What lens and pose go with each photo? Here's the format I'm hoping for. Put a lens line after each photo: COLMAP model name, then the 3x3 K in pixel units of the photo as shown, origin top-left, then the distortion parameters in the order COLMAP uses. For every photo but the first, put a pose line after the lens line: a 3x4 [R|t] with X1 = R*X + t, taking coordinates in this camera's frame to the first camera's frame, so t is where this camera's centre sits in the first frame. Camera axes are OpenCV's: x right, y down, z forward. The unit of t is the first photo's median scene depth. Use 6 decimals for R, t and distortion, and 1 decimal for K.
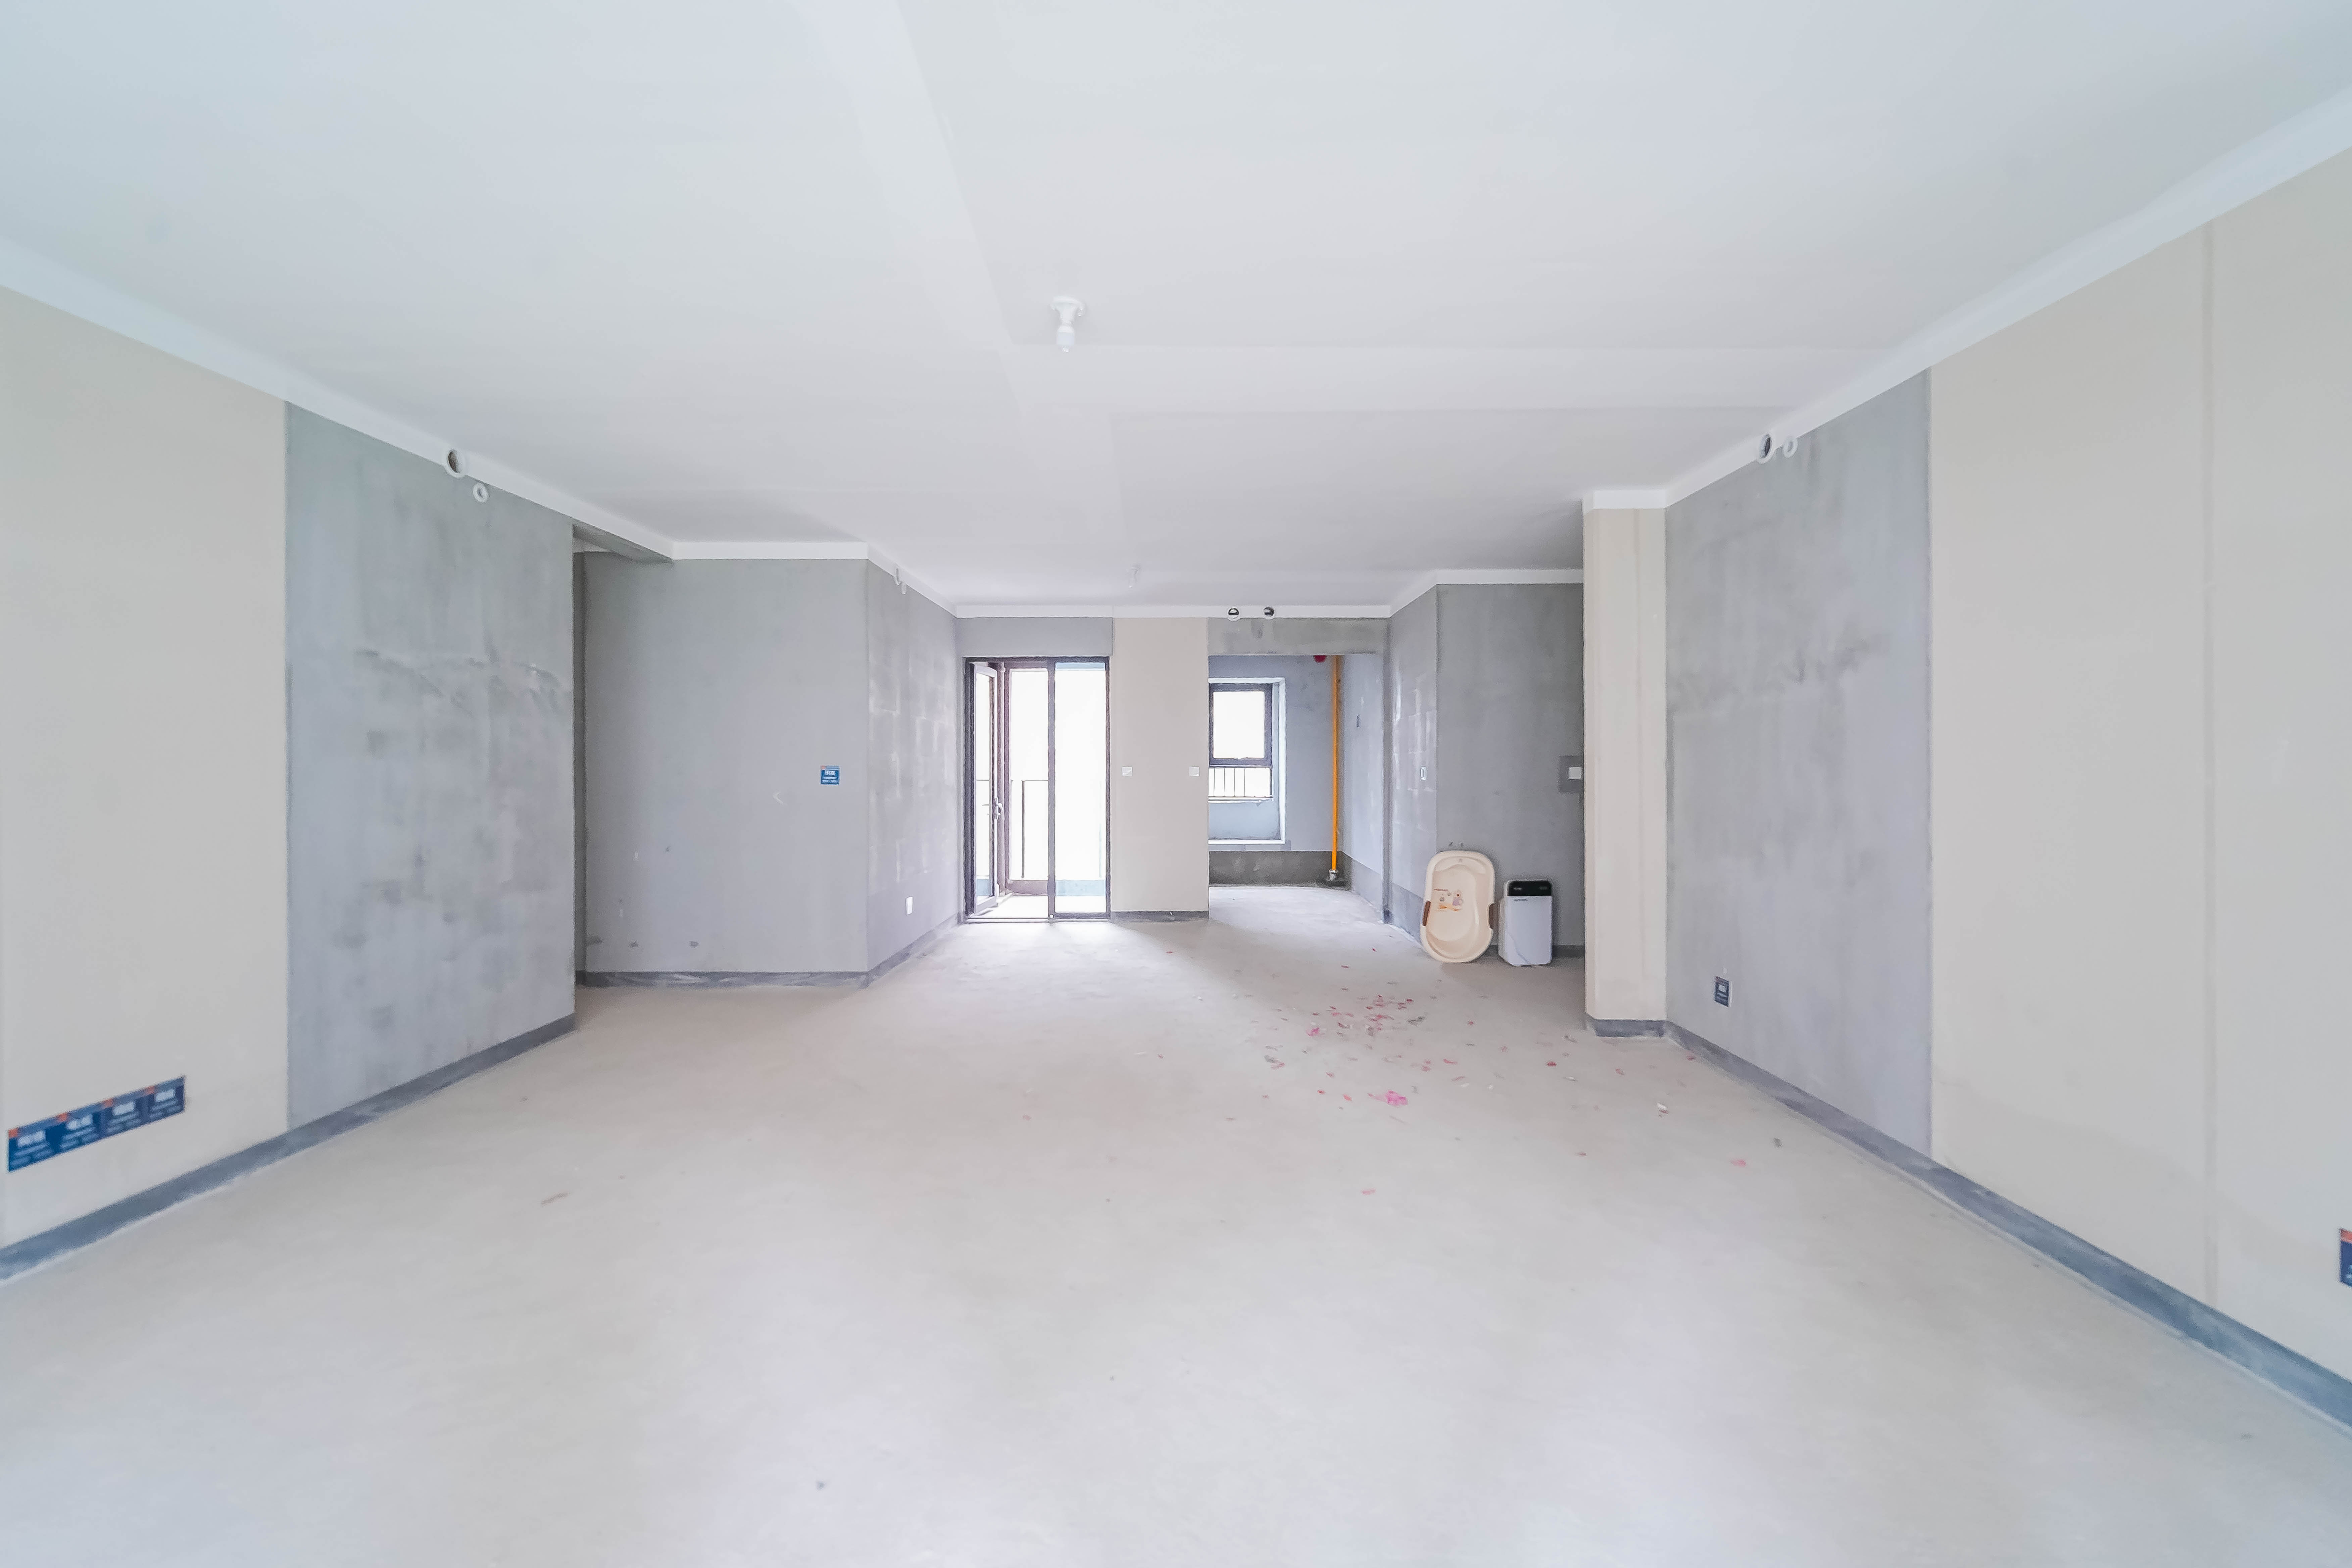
lens RADIAL K [[969.5, 0, 1181.8], [0, 969.5, 772.6], [0, 0, 1]] dist [-0.000437, -0.000076]
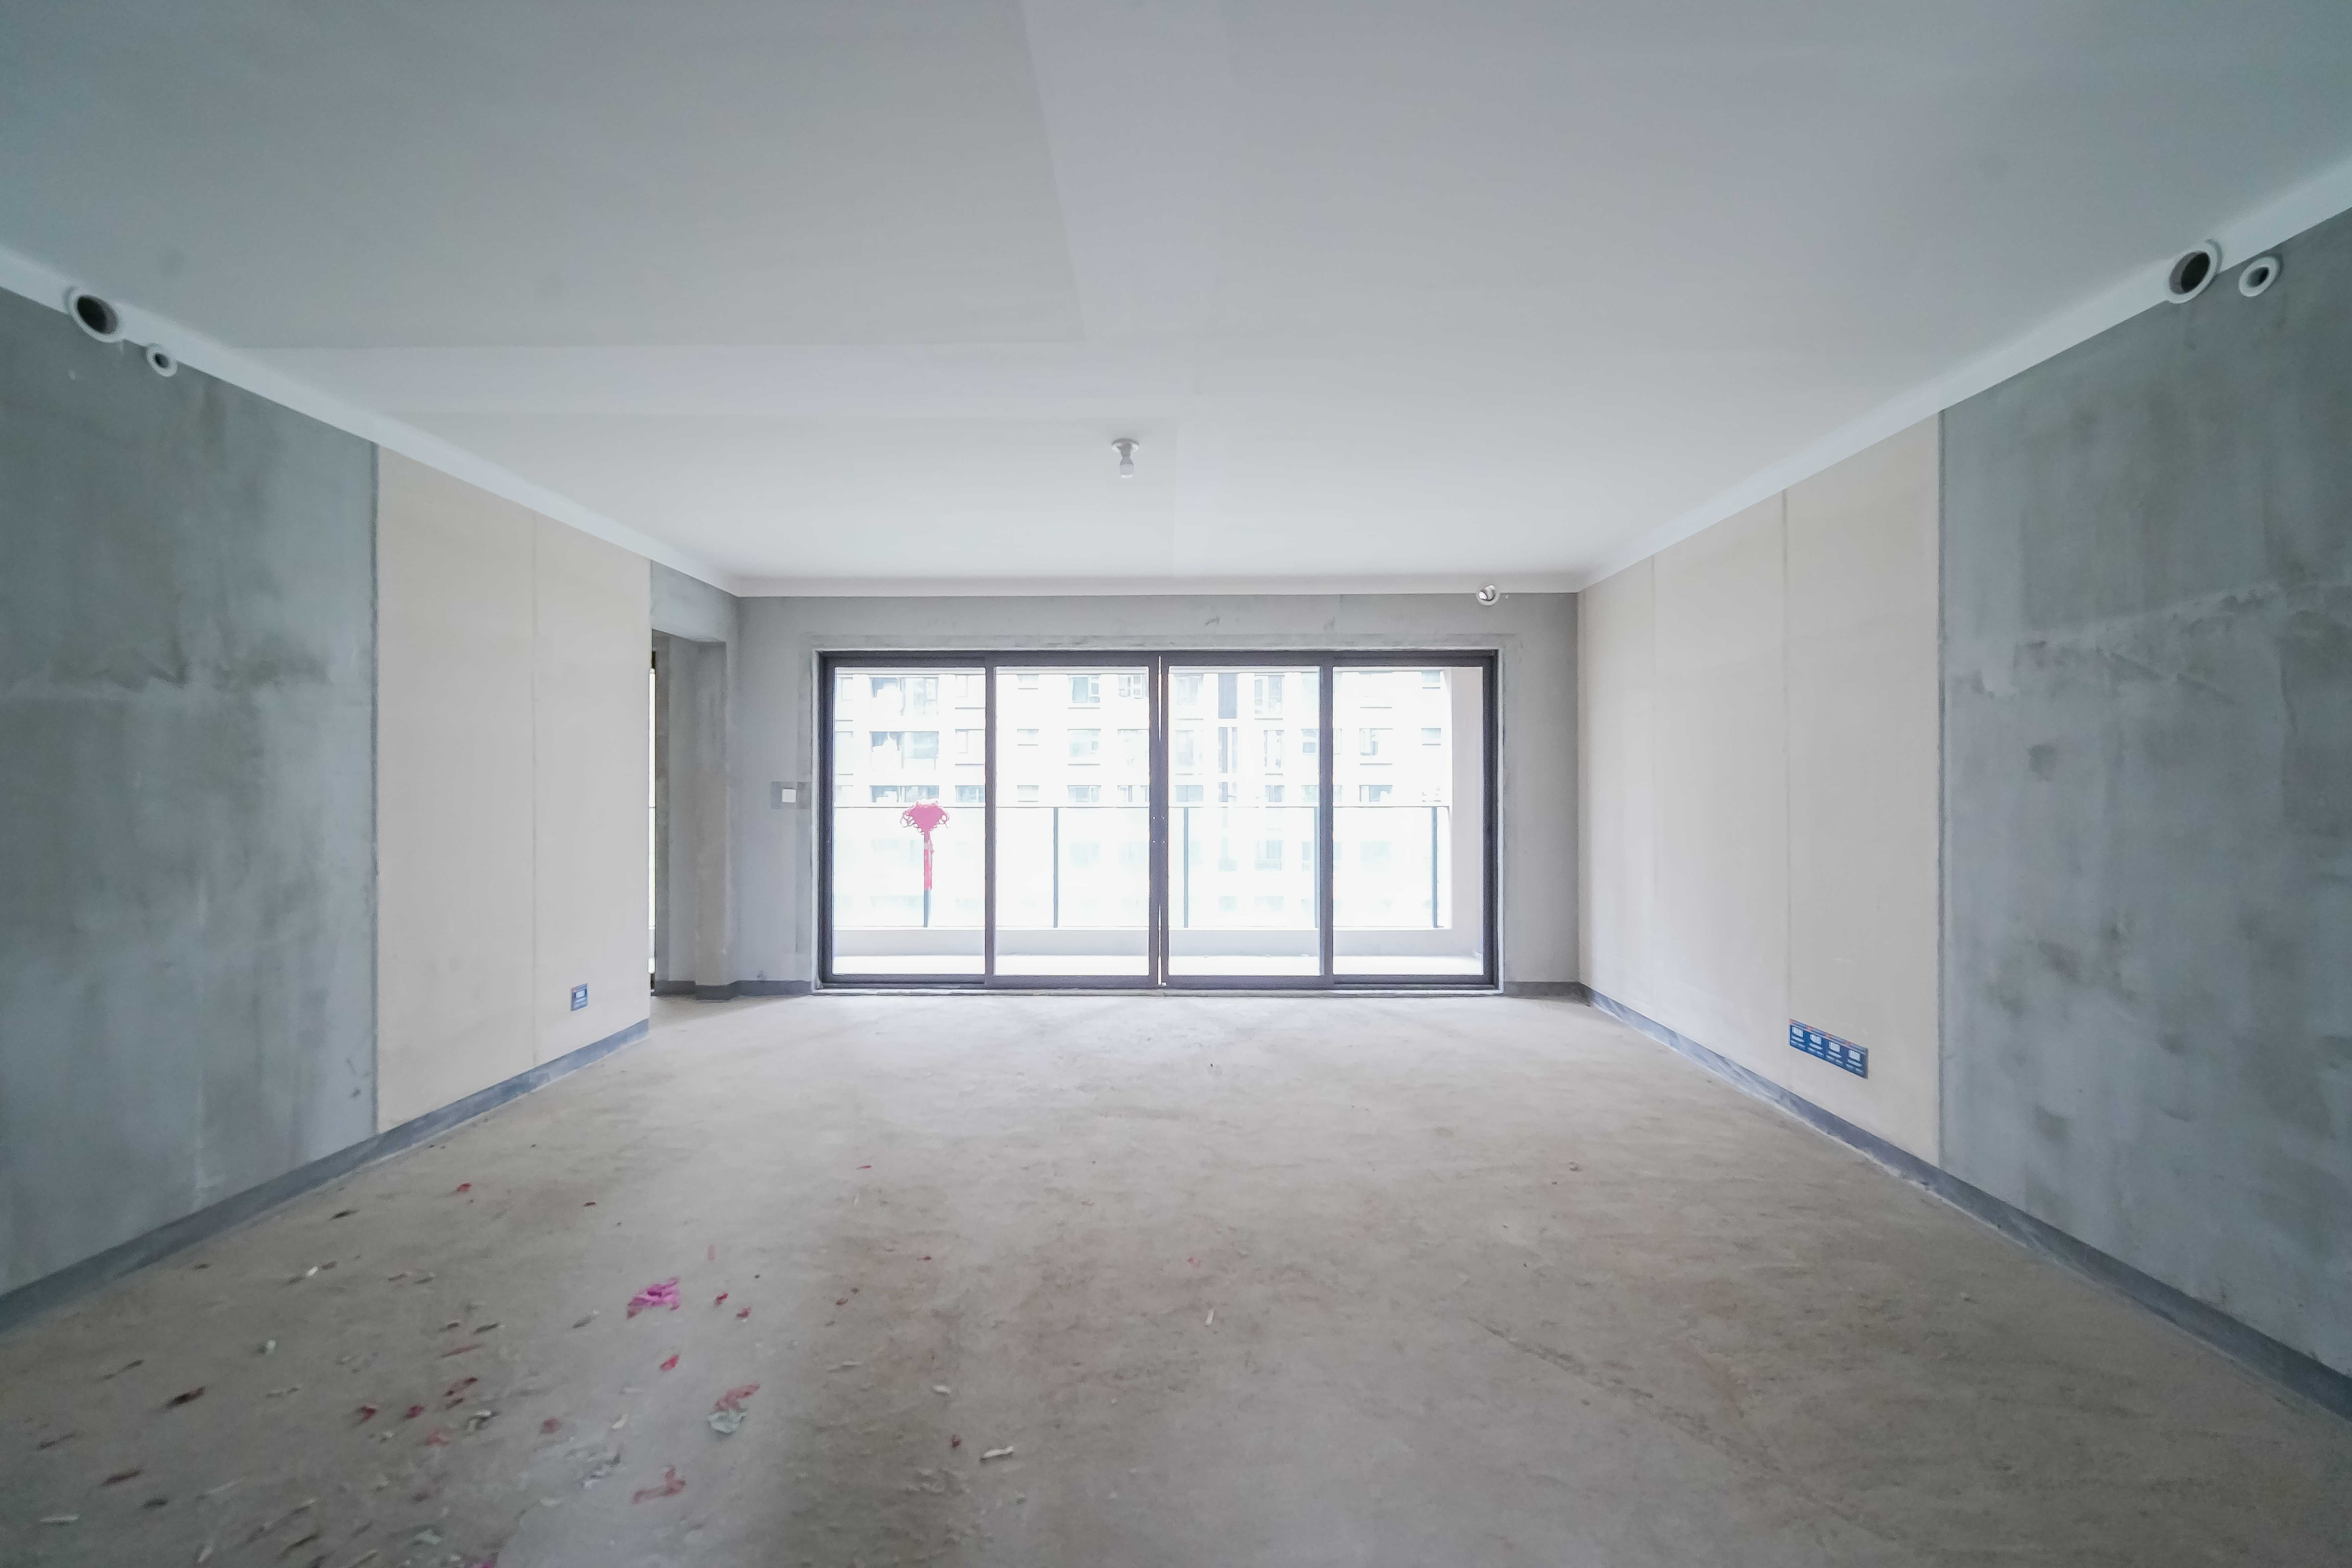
lens RADIAL K [[969.5, 0, 1181.8], [0, 969.5, 772.6], [0, 0, 1]] dist [-0.000437, -0.000076]
pose [[-0.999832, 0.001901, 0.018245, -0.174700], [0.001814, 0.999987, -0.004770, -0.019798], [-0.018254, -0.004736, -0.999822, 1.853824]]
